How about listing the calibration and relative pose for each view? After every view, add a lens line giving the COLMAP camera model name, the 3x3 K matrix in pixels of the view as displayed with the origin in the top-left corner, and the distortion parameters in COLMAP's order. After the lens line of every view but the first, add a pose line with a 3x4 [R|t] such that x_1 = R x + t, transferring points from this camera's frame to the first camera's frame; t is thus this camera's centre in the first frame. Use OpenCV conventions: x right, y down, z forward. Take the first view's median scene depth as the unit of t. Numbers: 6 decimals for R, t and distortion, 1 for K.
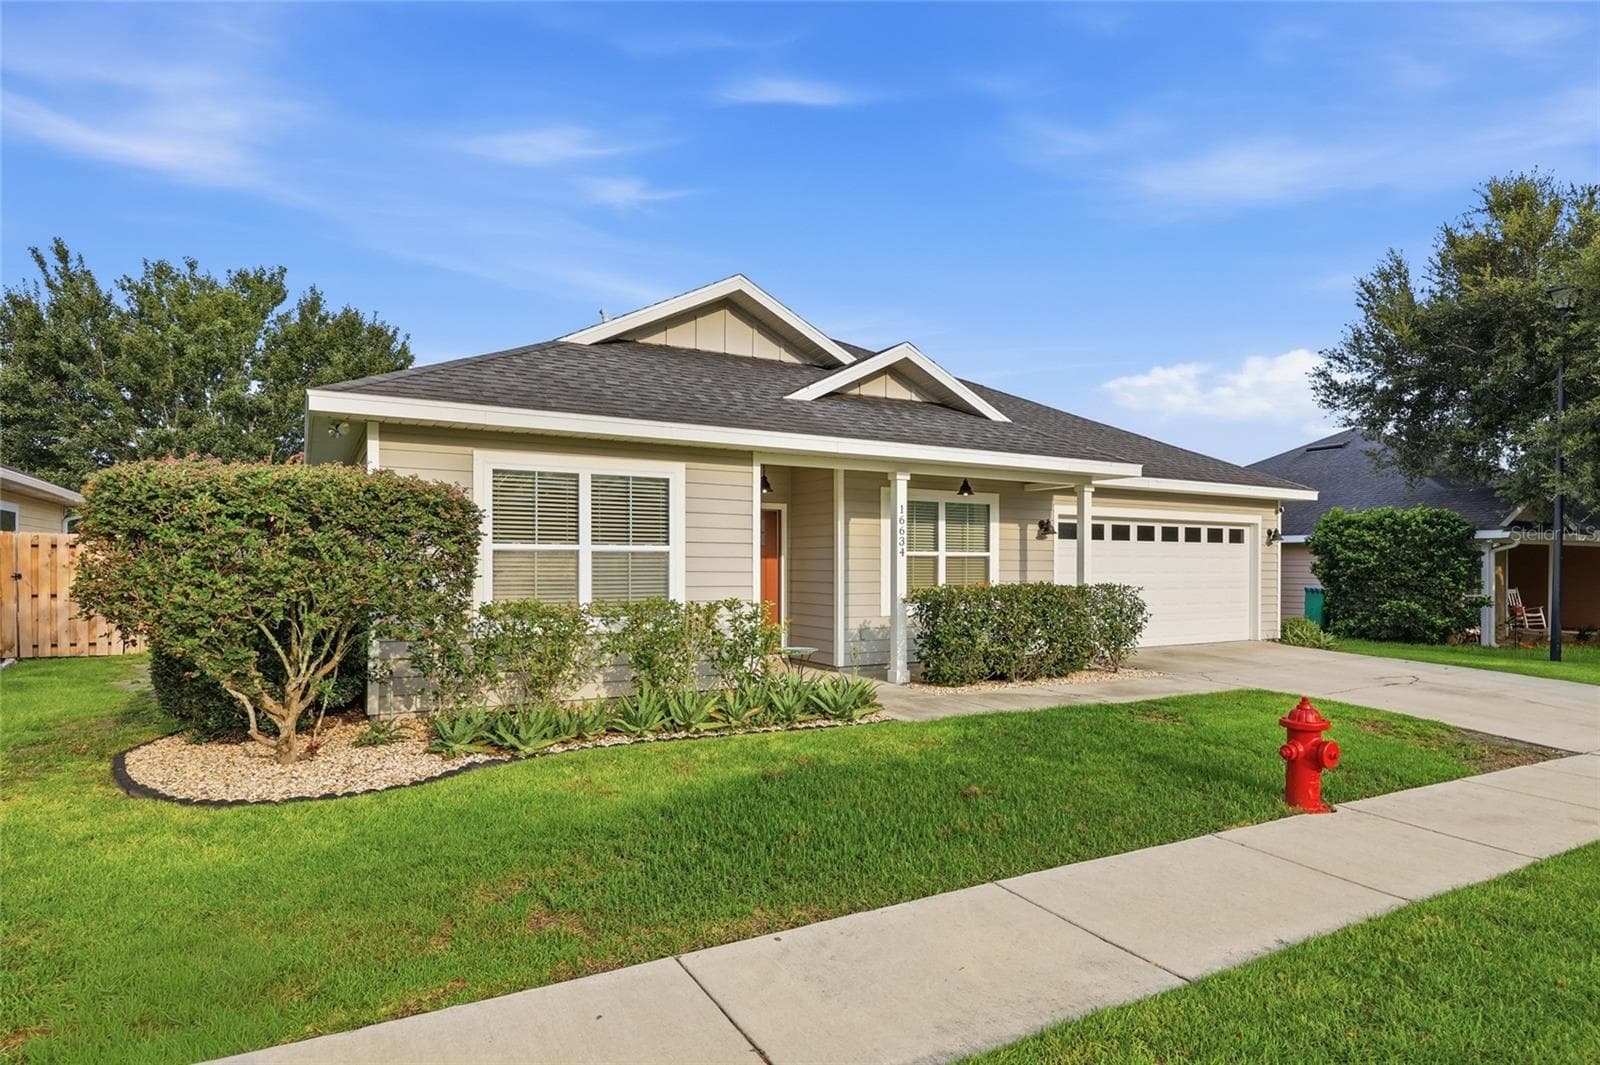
lens RADIAL K [[915.8, 0, 862.9], [0, 915.8, 536.1], [0, 0, 1]] dist [0.000004, 0.000232]
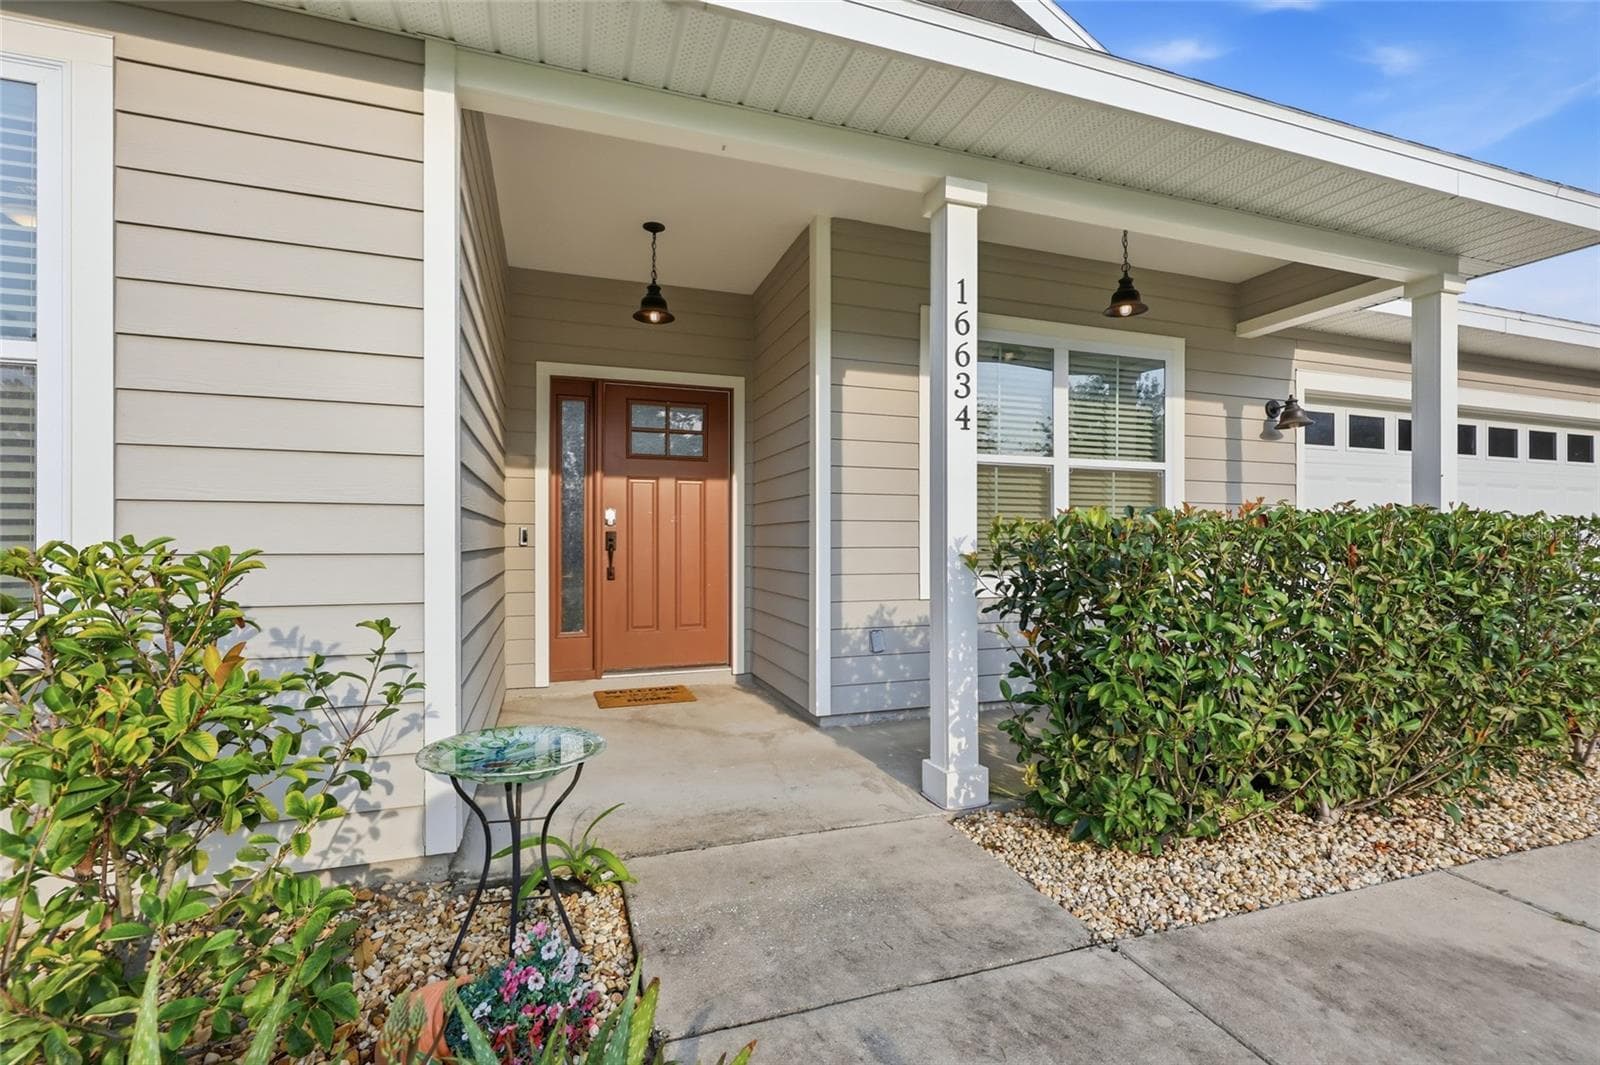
lens RADIAL K [[694.1, 0, 798.7], [0, 694.1, 538.4], [0, 0, 1]] dist [0.000078, 0.000107]
pose [[0.976642, -0.002796, -0.214855, 0.035093], [0.008730, 0.999606, 0.026674, 0.050130], [0.214696, -0.027926, 0.976282, 0.673637]]
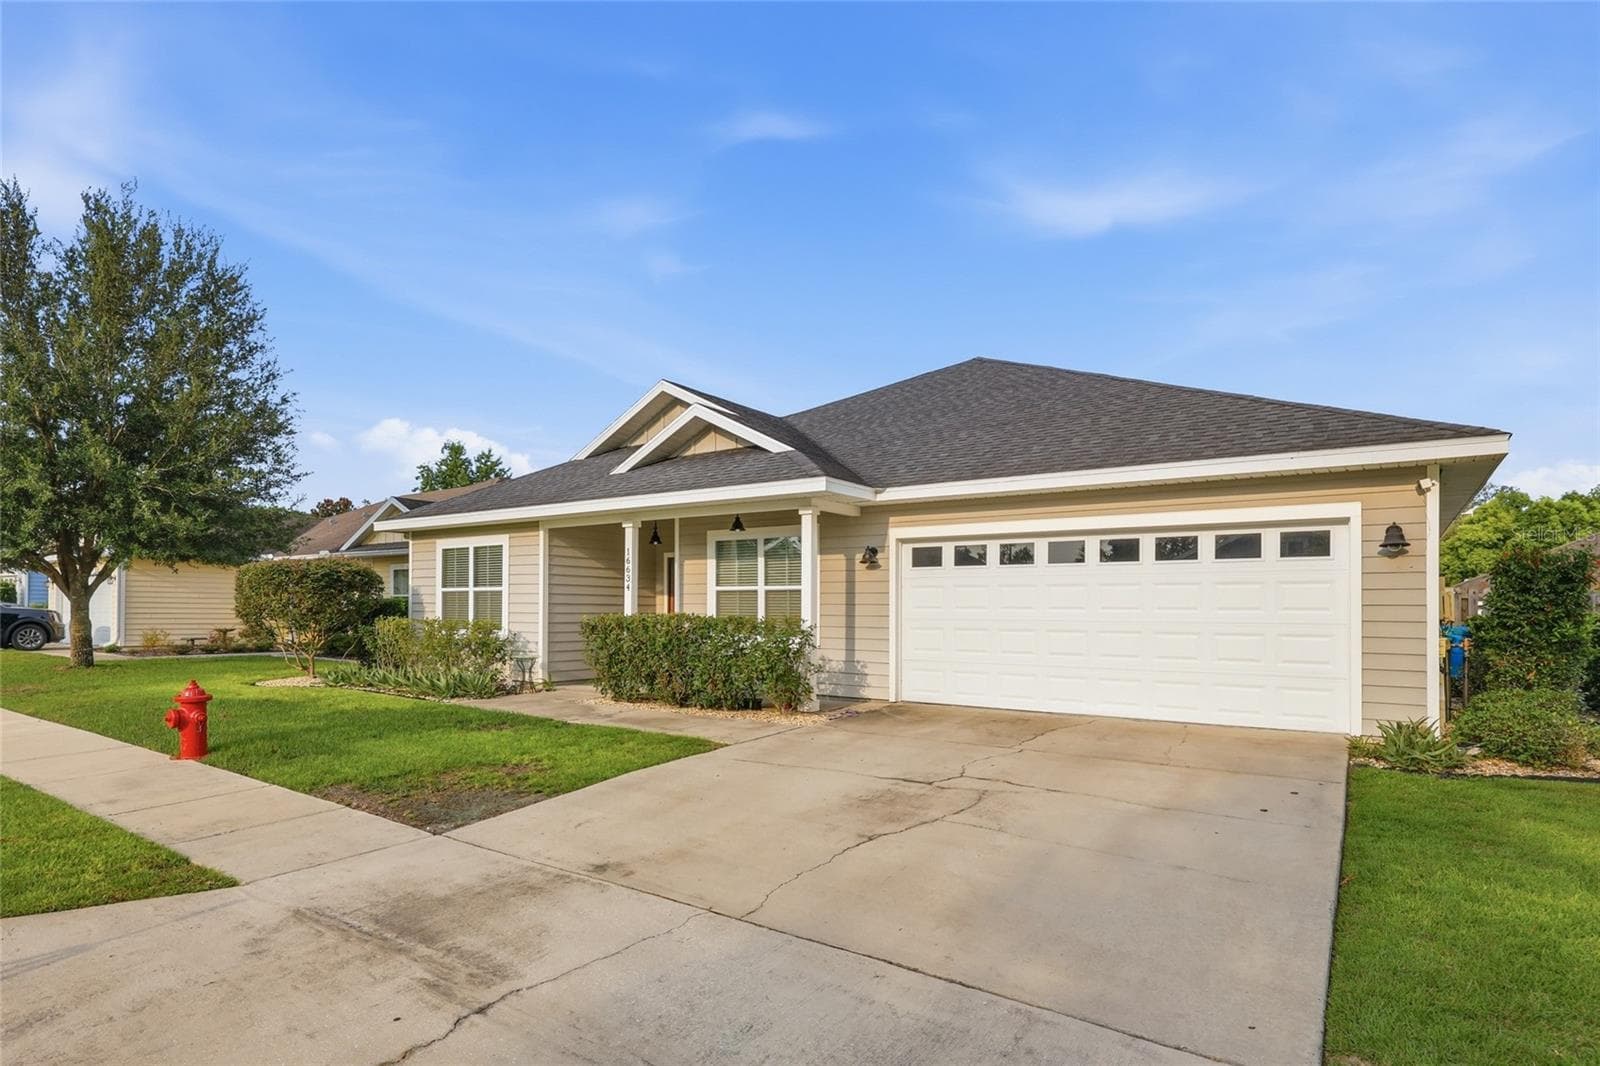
lens RADIAL K [[851.1, 0, 757.0], [0, 851.1, 601.7], [0, 0, 1]] dist [0.003722, 0.000658]
pose [[0.380854, -0.003778, -0.924628, 1.047358], [0.030090, 0.999513, 0.008310, 0.028643], [0.924146, -0.030988, 0.380782, 0.665398]]
